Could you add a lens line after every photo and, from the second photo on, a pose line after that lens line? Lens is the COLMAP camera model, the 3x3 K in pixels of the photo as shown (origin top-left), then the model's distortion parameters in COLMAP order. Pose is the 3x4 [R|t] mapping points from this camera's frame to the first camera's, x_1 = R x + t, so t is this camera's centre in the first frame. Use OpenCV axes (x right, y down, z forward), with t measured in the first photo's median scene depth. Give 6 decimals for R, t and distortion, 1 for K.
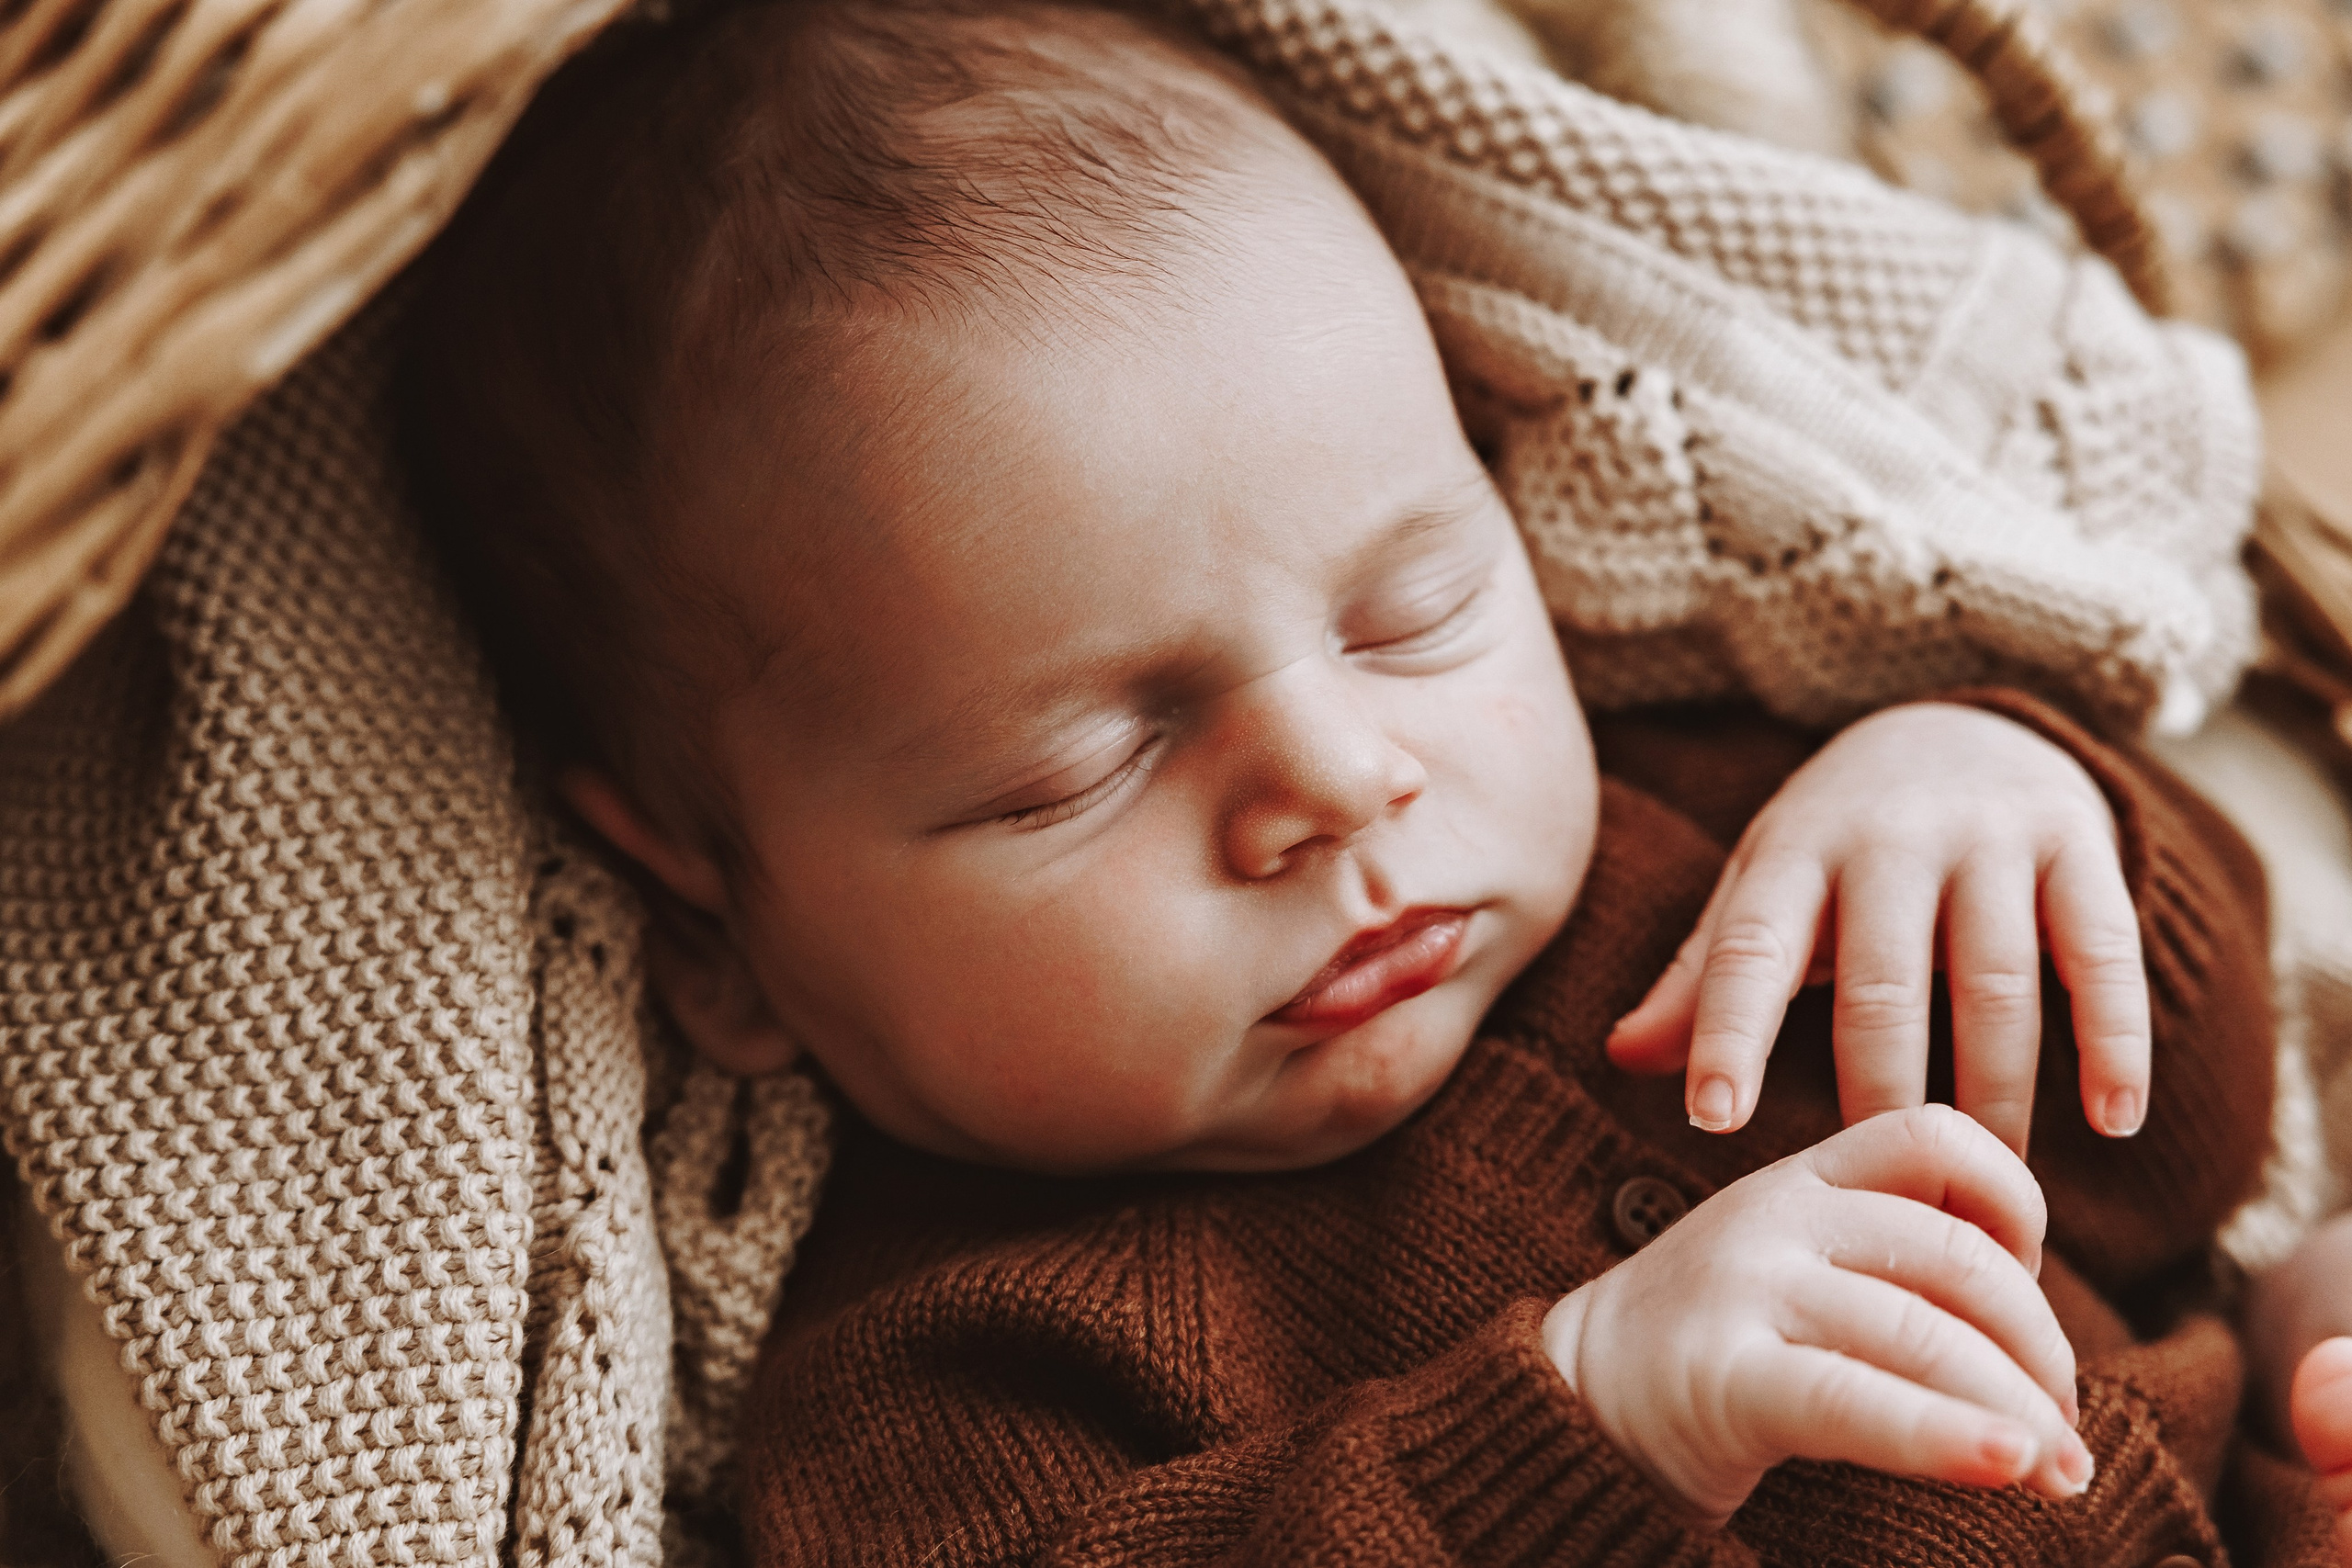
lens RADIAL K [[4825.5, 0, 1063.1], [0, 4825.5, 677.3], [0, 0, 1]] dist [0.043667, -0.265122]
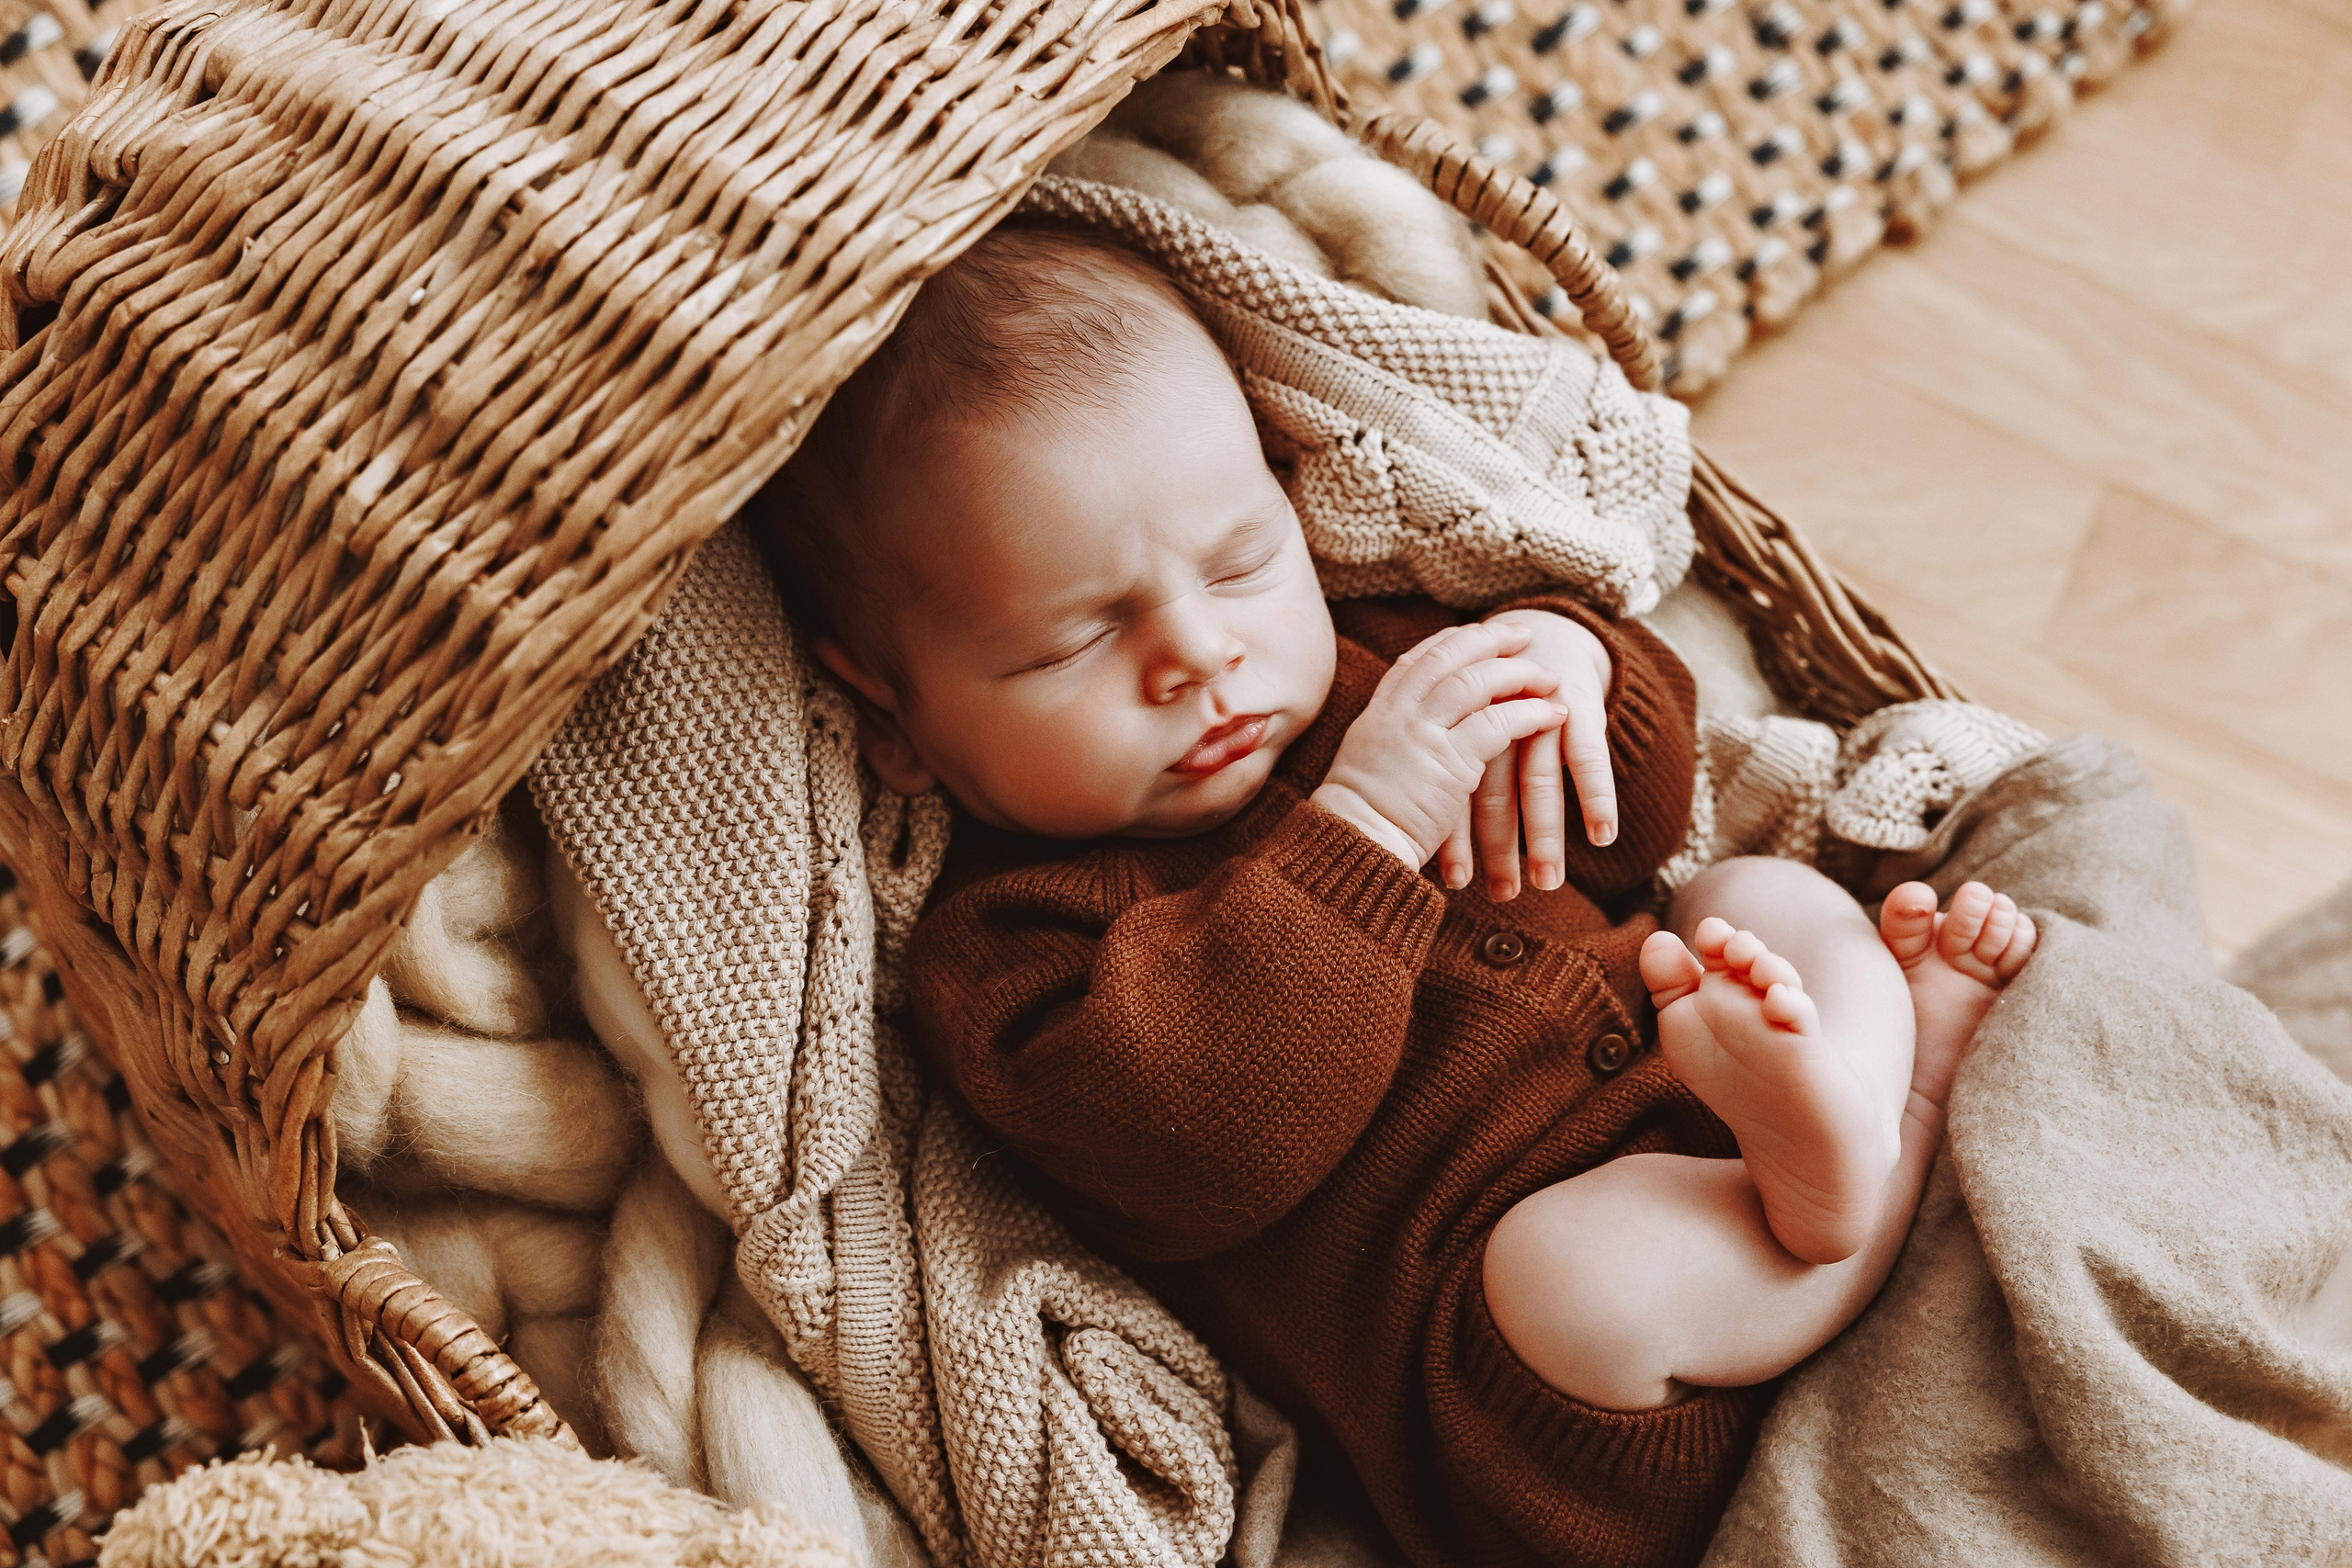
lens RADIAL K [[3610.9, 0, 1176.0], [0, 3610.9, 784.0], [0, 0, 1]] dist [-0.013500, -0.014985]
pose [[0.999281, 0.003863, 0.037720, -0.012383], [-0.008161, 0.993392, 0.114476, -0.098620], [-0.037029, -0.114702, 0.992710, -0.506830]]
